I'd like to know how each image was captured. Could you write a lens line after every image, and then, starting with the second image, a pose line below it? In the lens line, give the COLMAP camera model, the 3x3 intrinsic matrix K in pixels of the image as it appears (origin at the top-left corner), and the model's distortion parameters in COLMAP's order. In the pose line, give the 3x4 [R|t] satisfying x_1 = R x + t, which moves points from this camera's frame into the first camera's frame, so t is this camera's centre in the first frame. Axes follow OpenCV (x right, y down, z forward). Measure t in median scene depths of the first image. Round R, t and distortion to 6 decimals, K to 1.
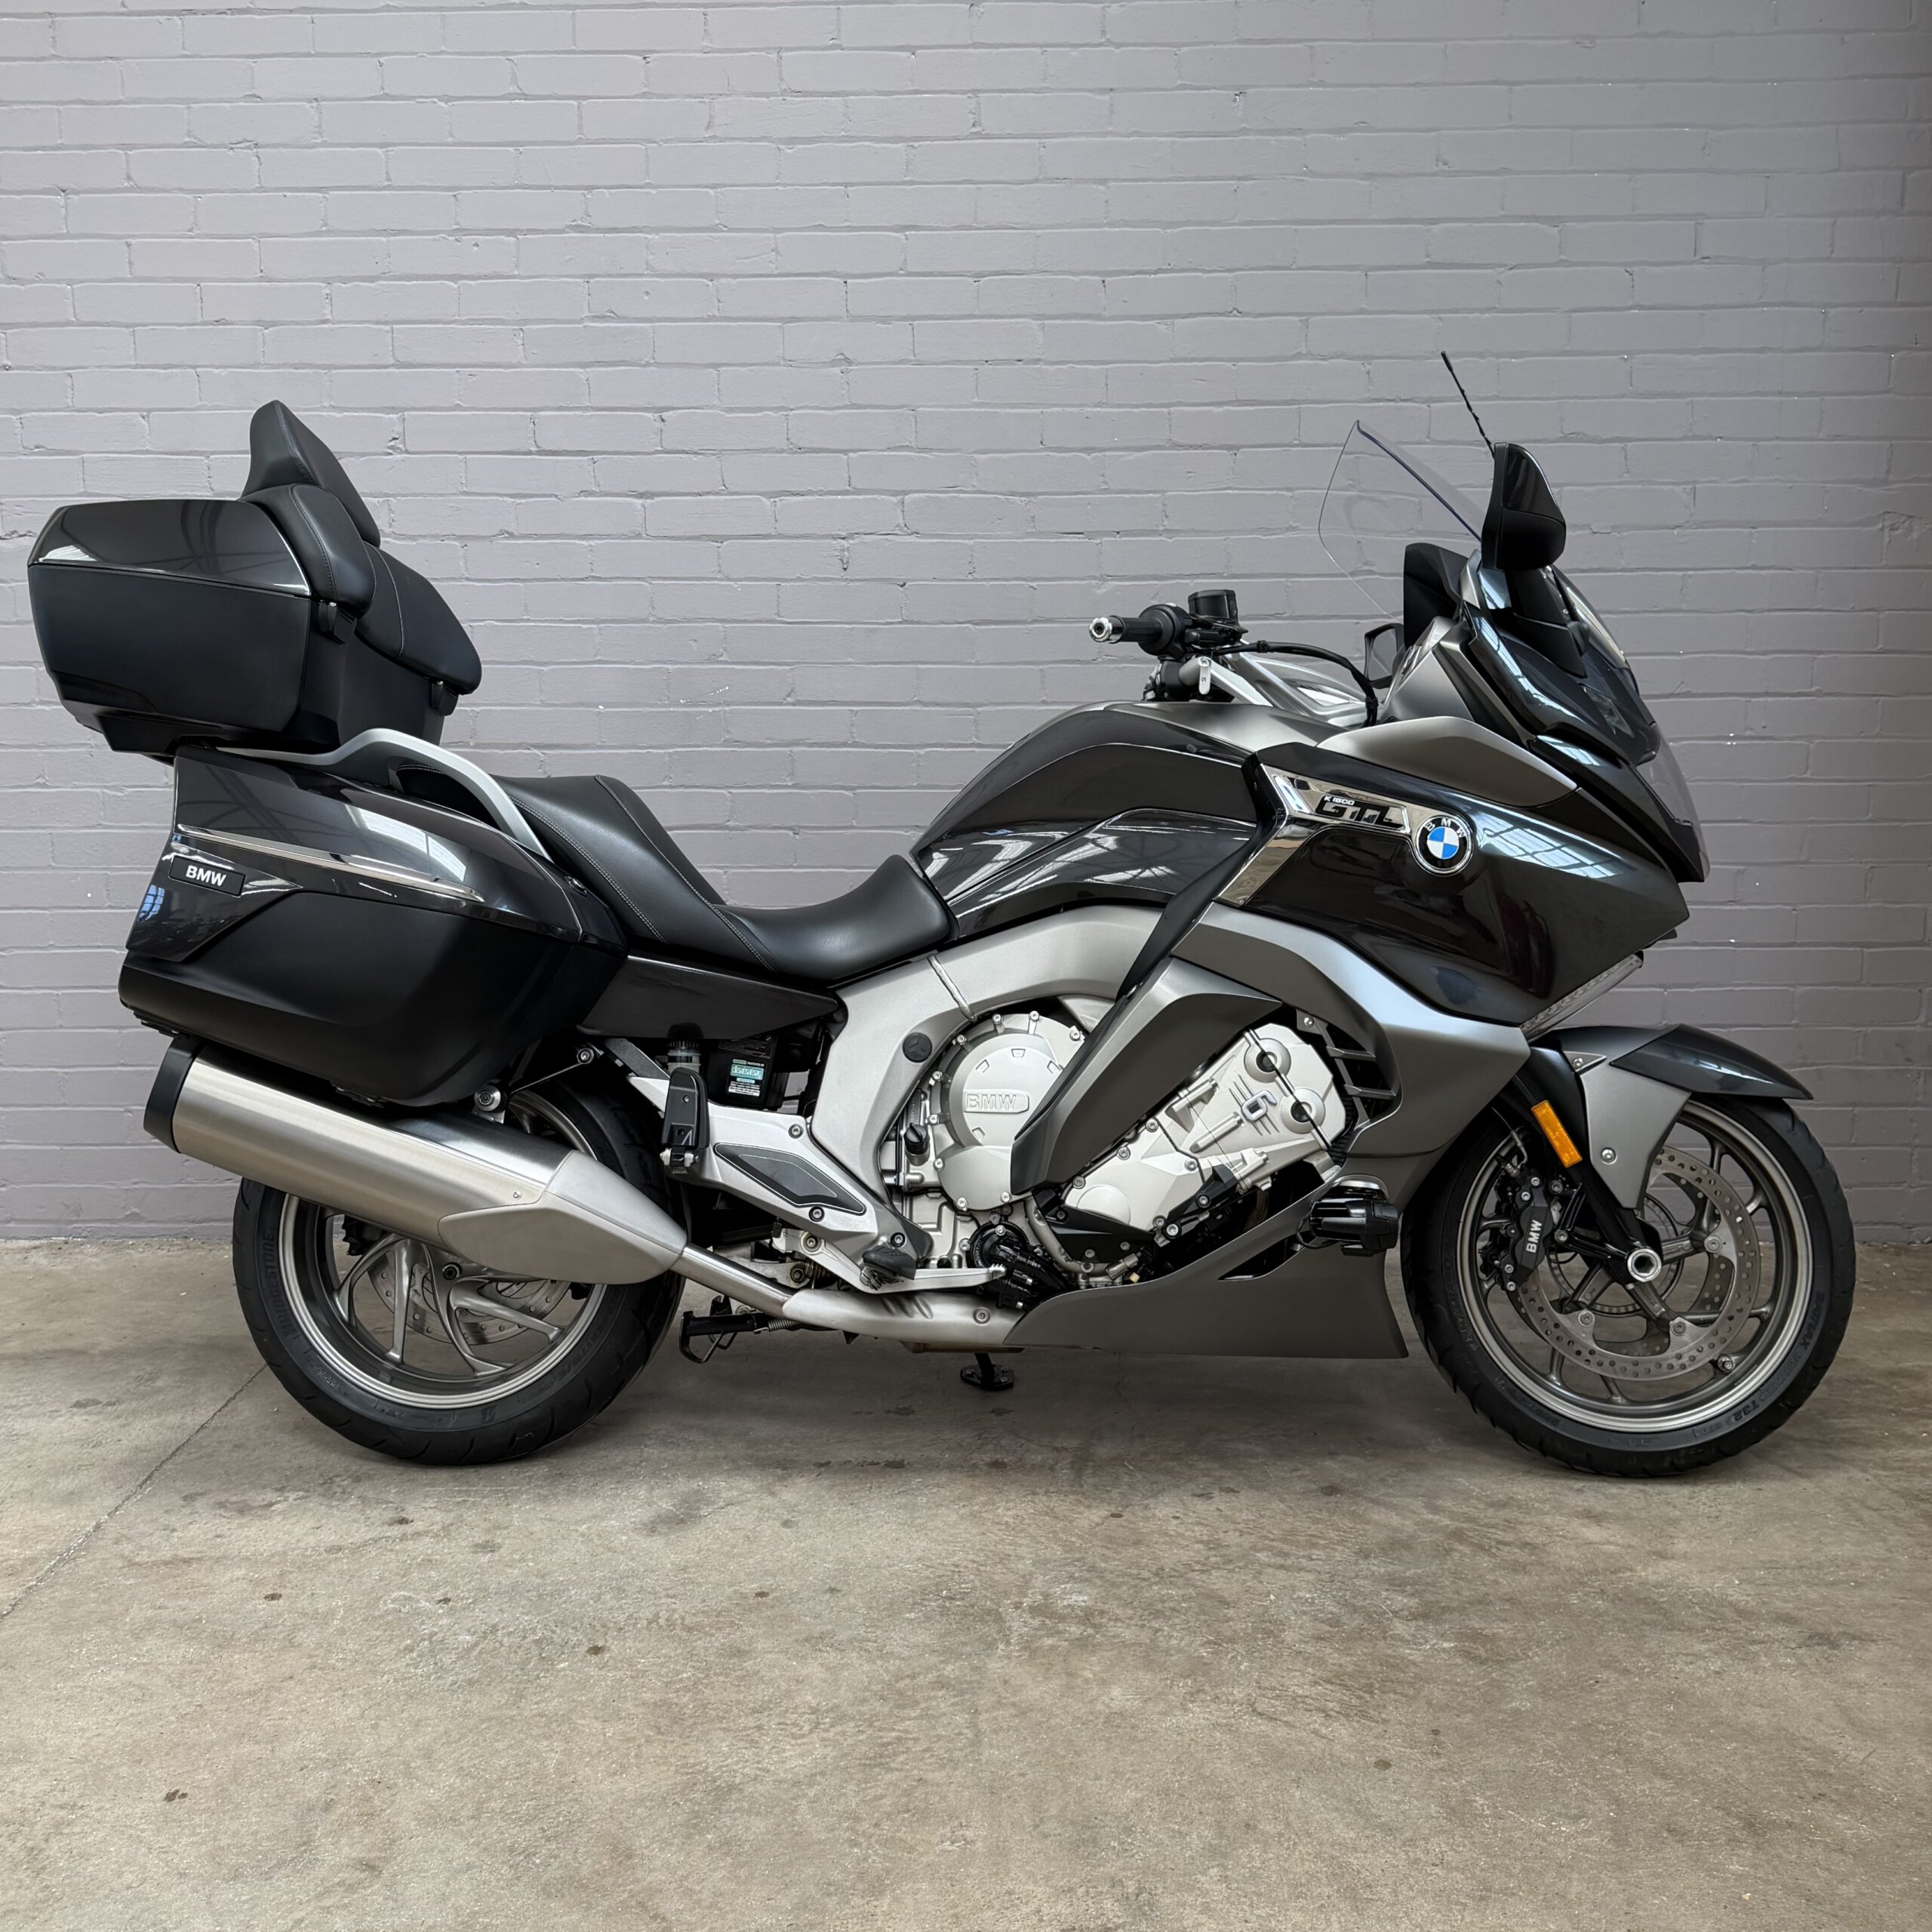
lens RADIAL K [[2120.3, 0, 964.9], [0, 2120.3, 959.3], [0, 0, 1]] dist [0.032684, 0.000000]
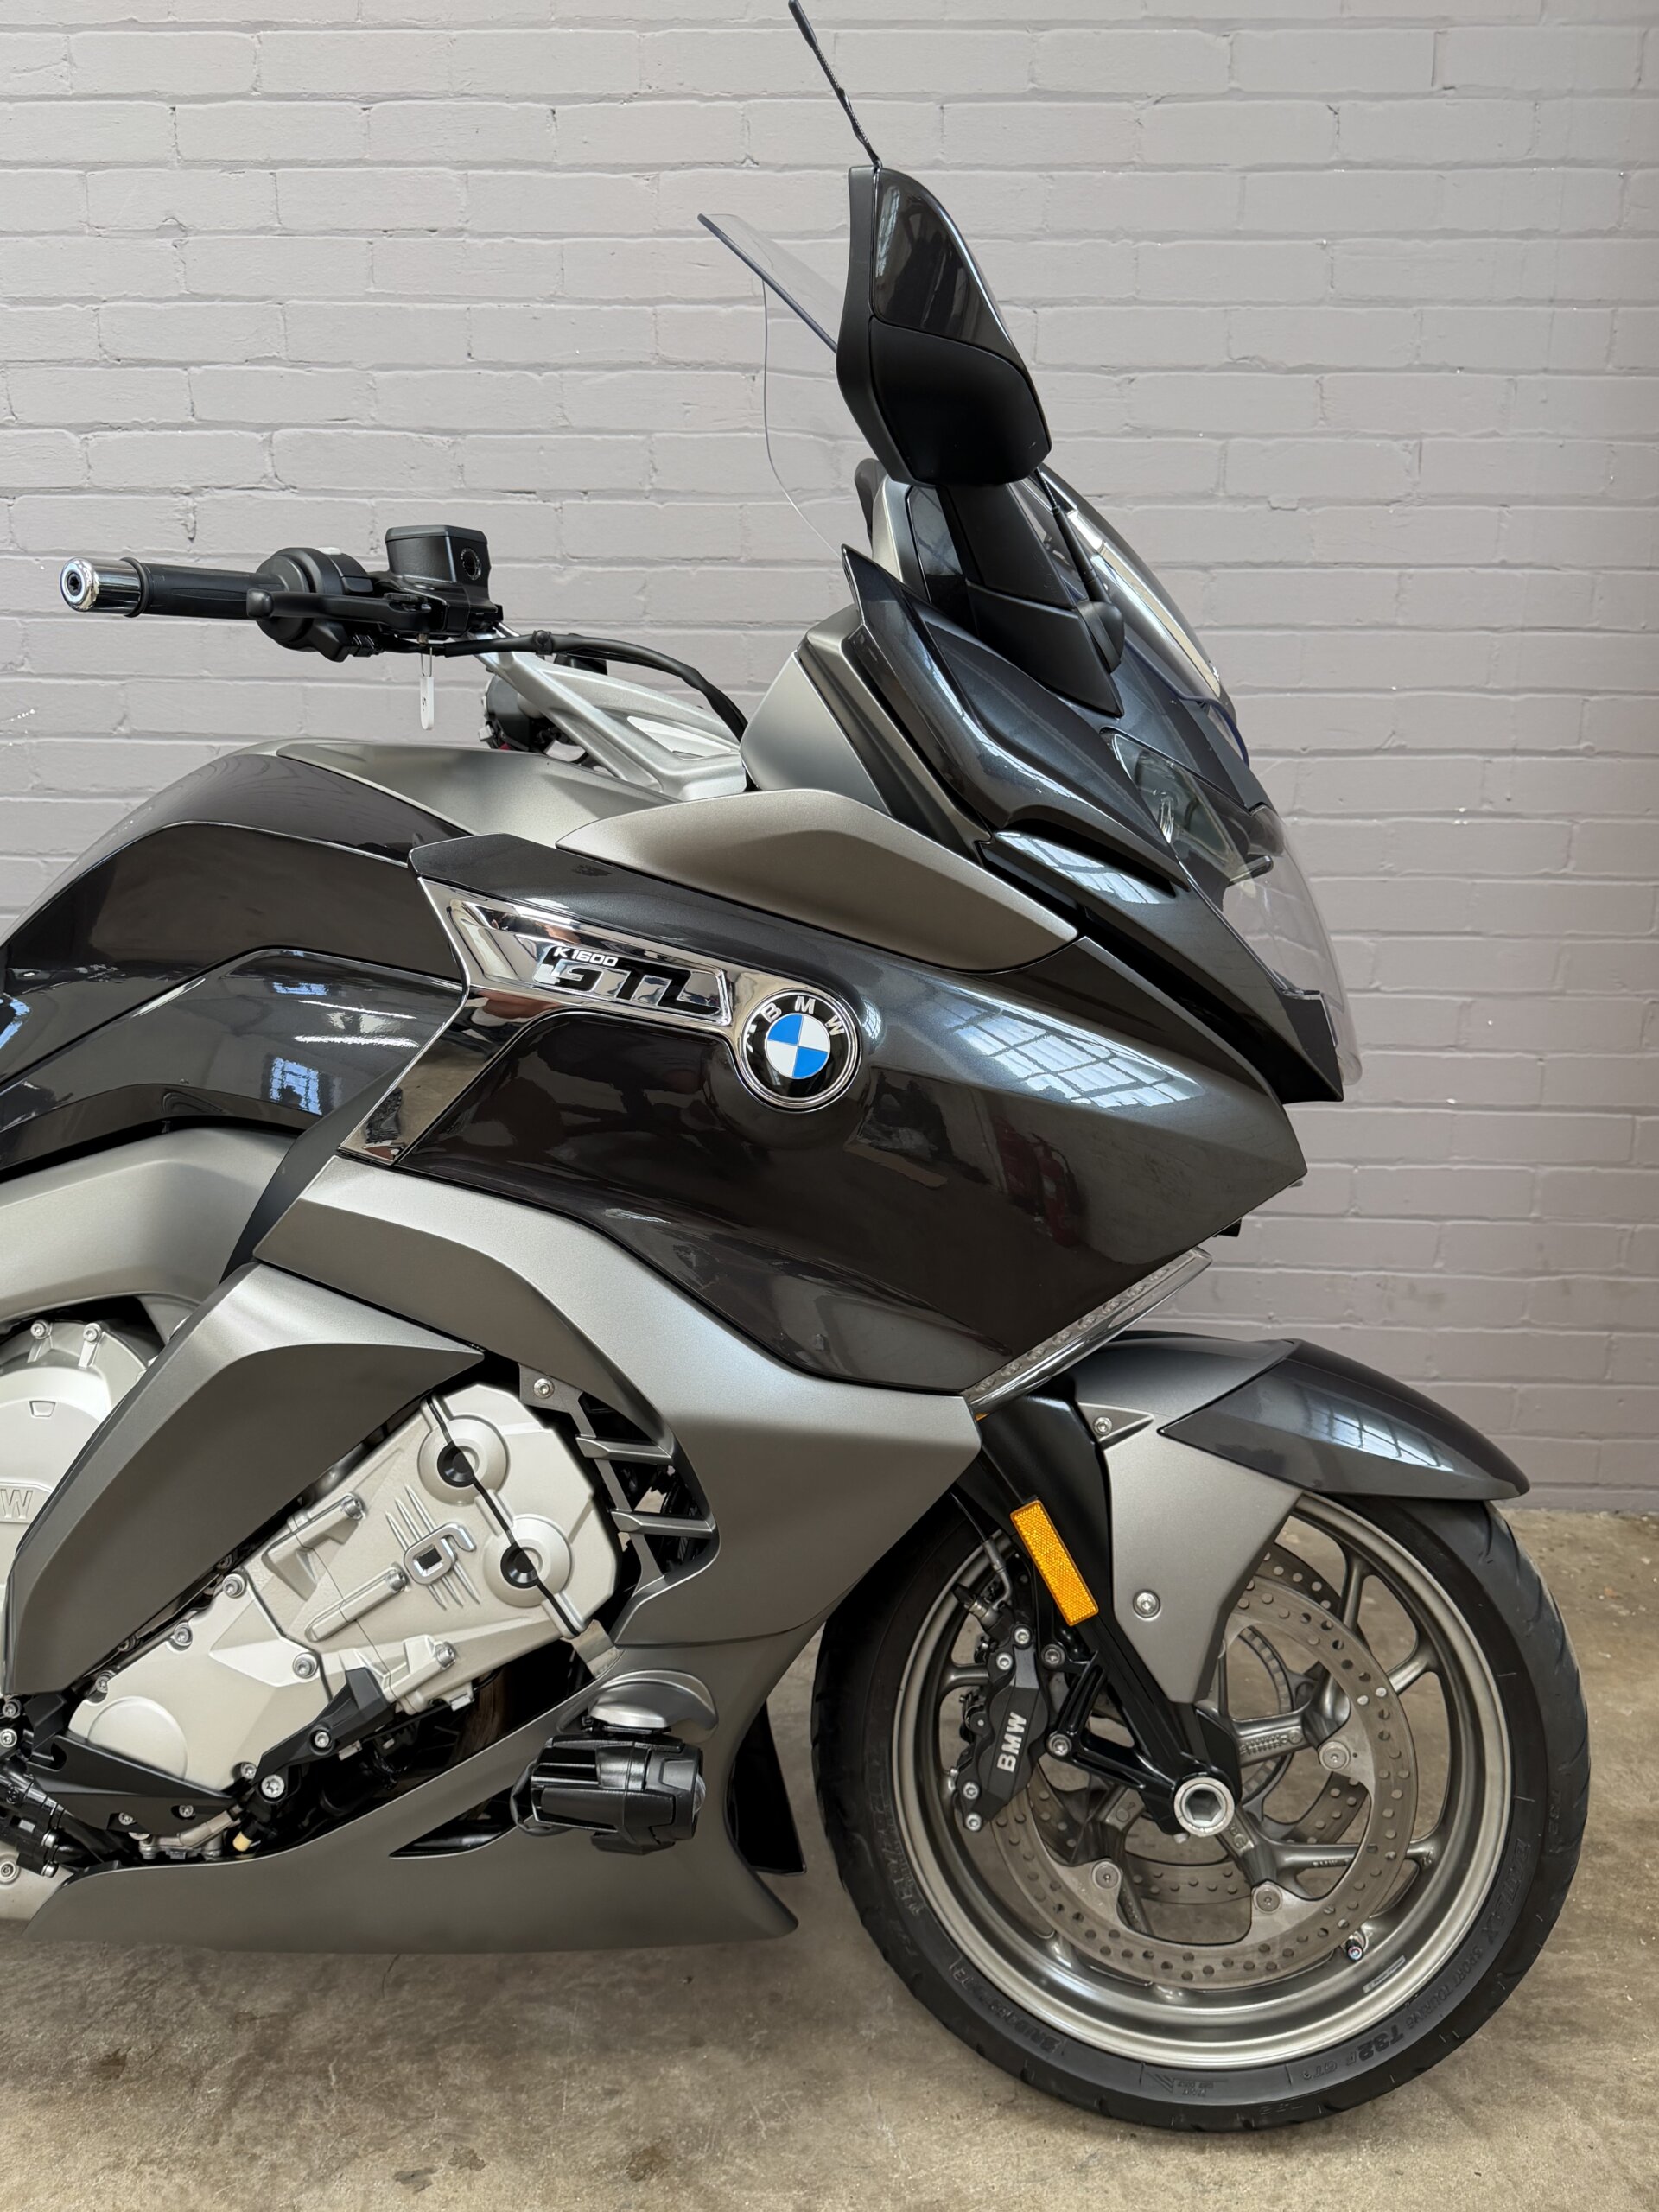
lens RADIAL K [[1838.0, 0, 841.6], [0, 1838.0, 1089.4], [0, 0, 1]] dist [0.009395, -0.017290]
pose [[0.999753, 0.020502, -0.008527, 0.183773], [-0.019858, 0.997369, 0.069714, -0.058125], [0.009933, -0.069528, 0.997531, 0.438521]]
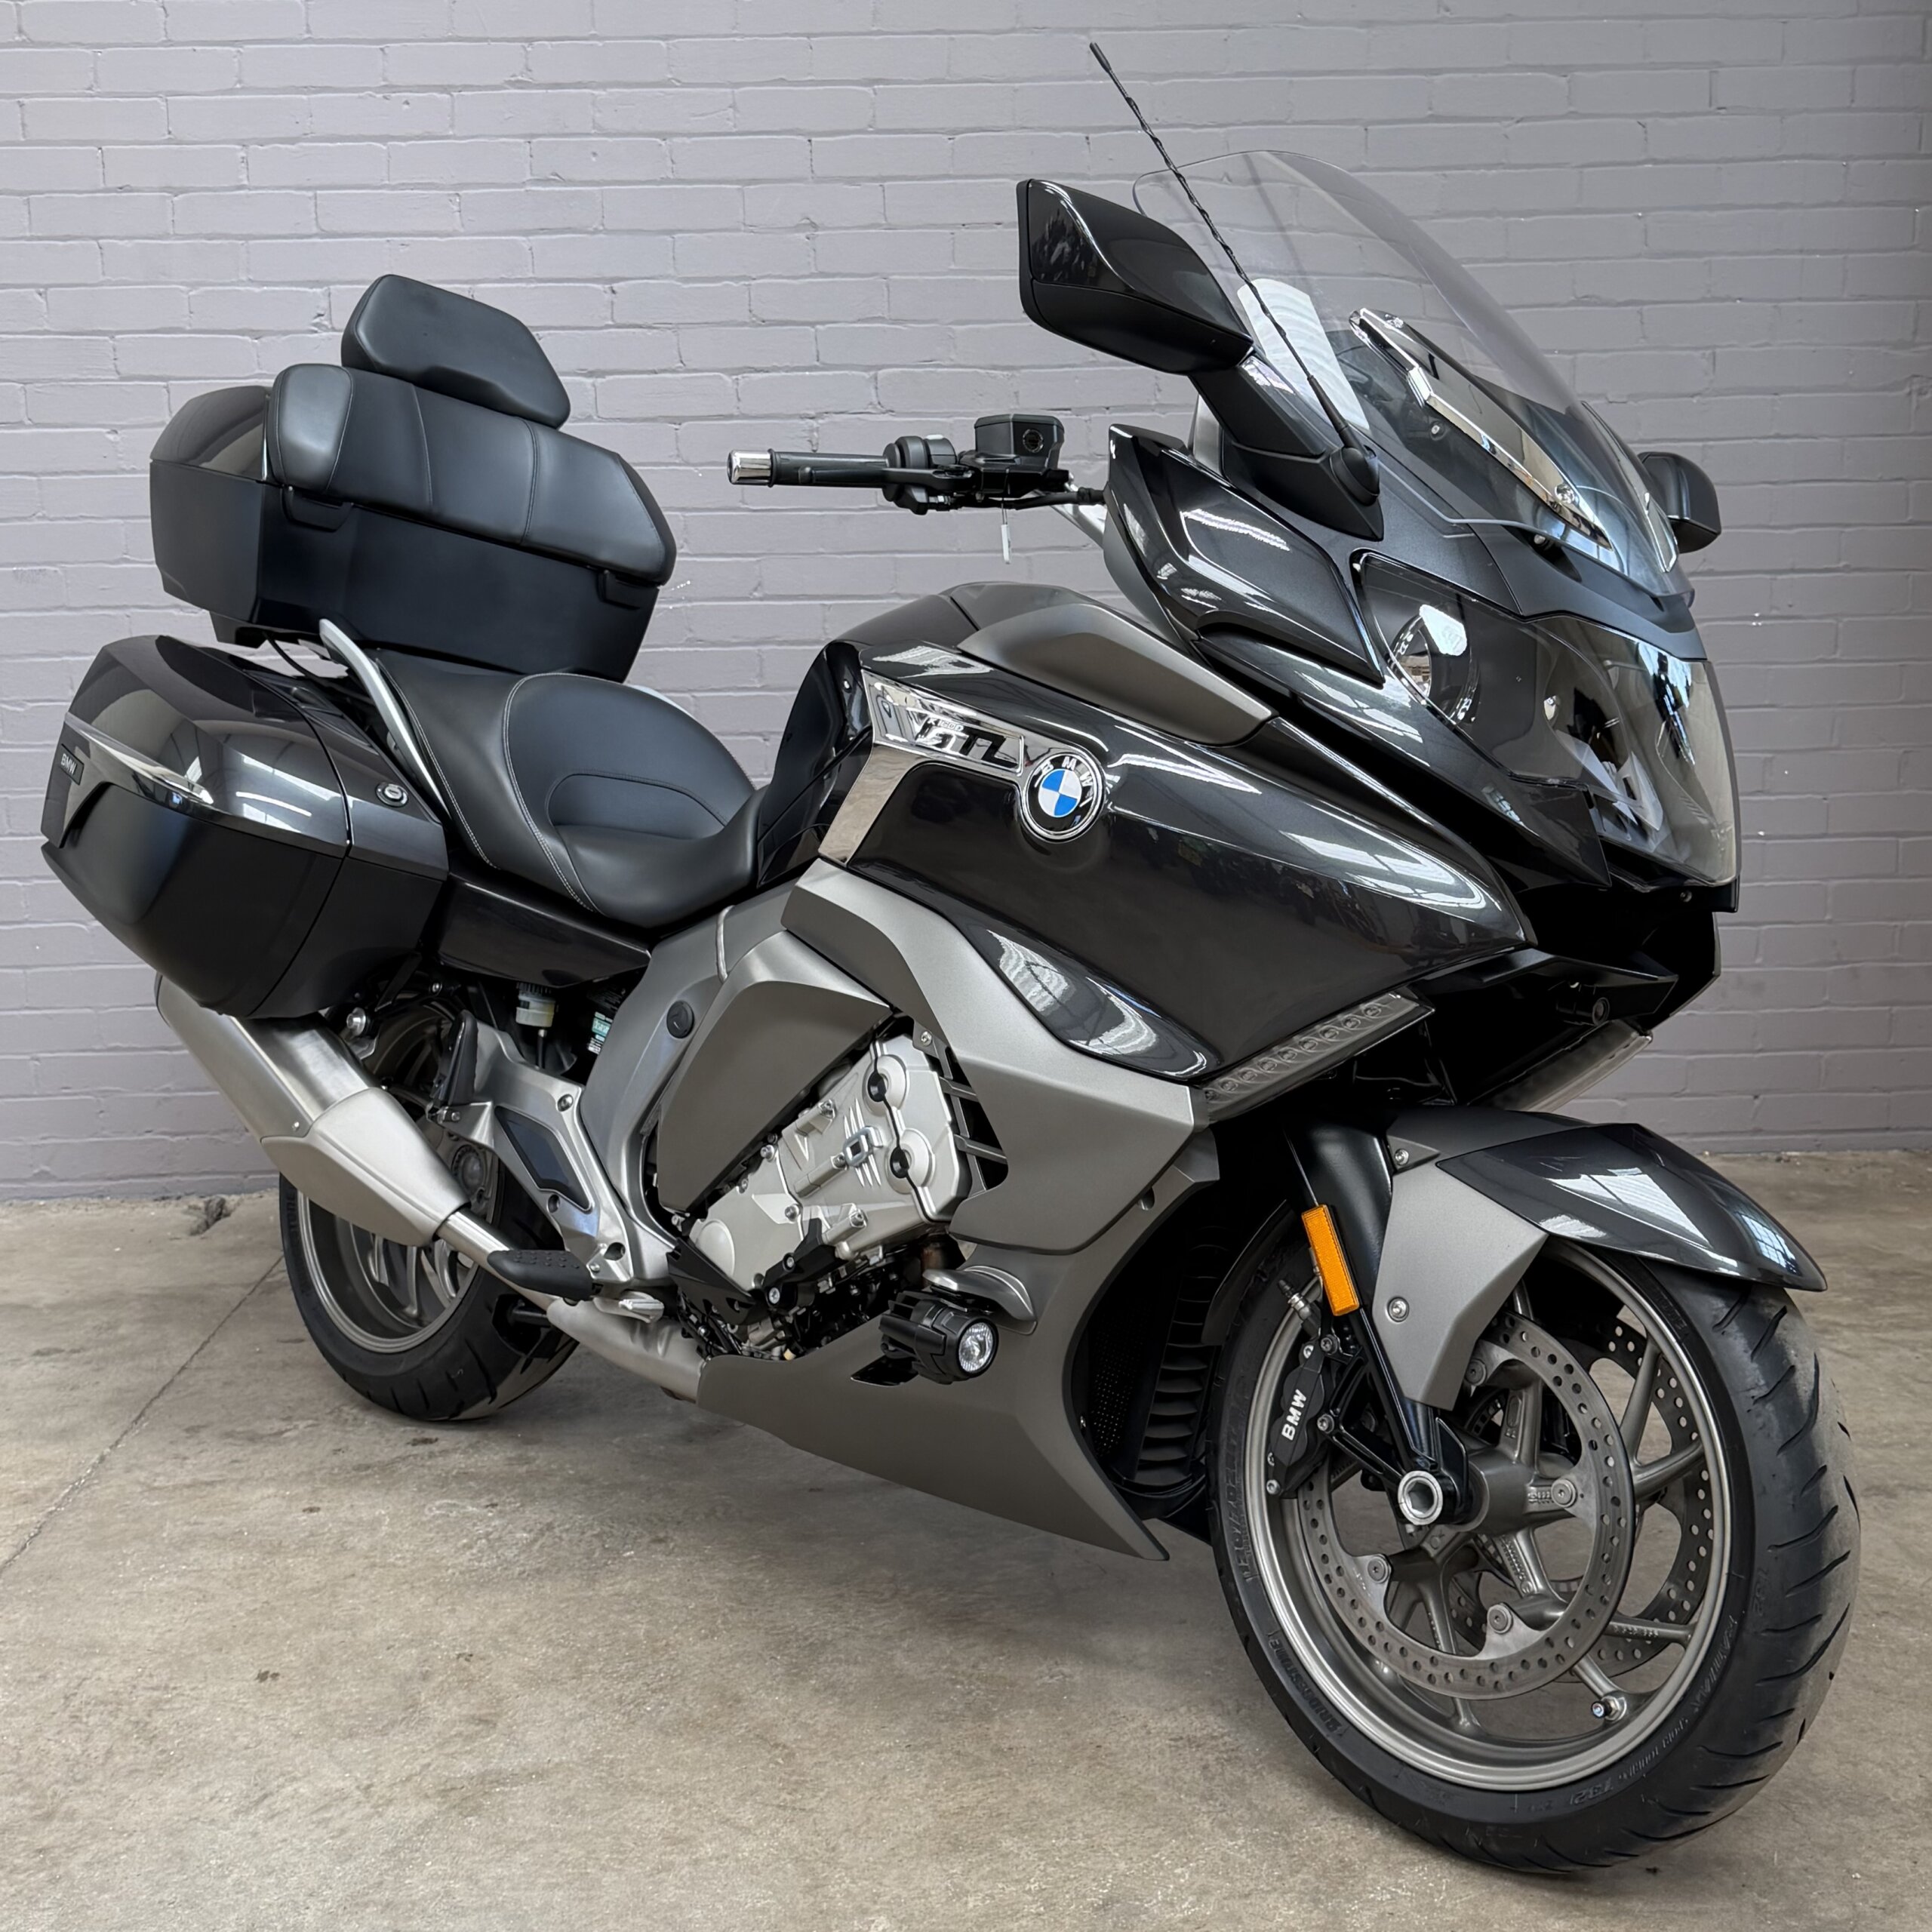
lens RADIAL K [[2532.4, 0, 965.6], [0, 2532.4, 955.2], [0, 0, 1]] dist [0.045641, 0.000000]
pose [[0.998376, -0.023616, 0.051835, -0.059630], [0.023280, 0.999704, 0.007083, 0.033395], [-0.051987, -0.005865, 0.998631, -0.124887]]
